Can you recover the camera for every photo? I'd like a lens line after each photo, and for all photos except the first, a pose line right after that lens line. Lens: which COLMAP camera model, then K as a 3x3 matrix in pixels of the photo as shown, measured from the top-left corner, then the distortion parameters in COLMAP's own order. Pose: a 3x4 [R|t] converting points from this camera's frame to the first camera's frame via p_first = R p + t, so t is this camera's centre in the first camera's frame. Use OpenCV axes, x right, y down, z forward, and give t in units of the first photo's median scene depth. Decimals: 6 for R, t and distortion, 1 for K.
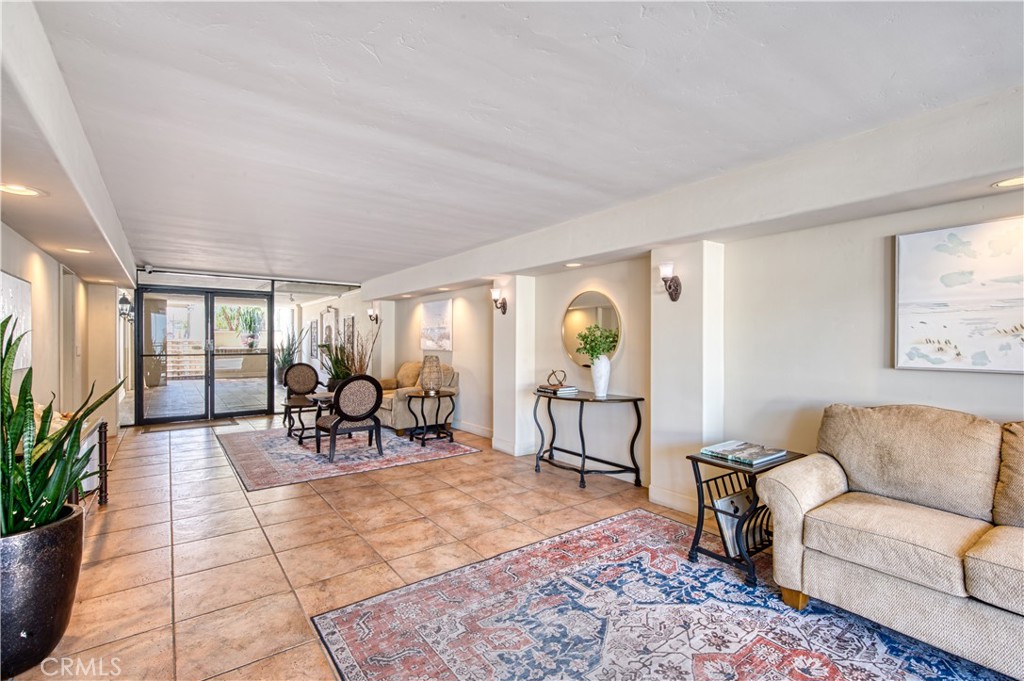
lens RADIAL K [[471.8, 0, 514.6], [0, 471.8, 343.7], [0, 0, 1]] dist [0.002176, 0.000743]
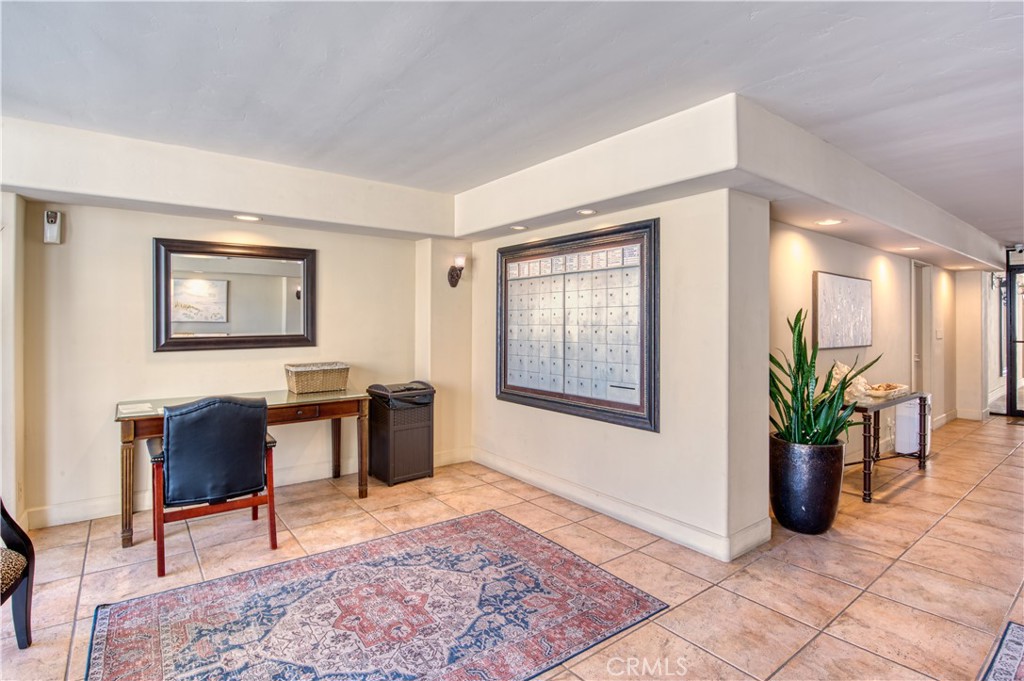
lens RADIAL K [[471.8, 0, 514.0], [0, 471.8, 331.4], [0, 0, 1]] dist [0.002176, 0.000743]
pose [[0.000159, 0.011457, -0.999934, 1.701109], [0.001936, 0.999932, 0.011457, -0.254442], [0.999998, -0.001937, 0.000137, 1.076920]]
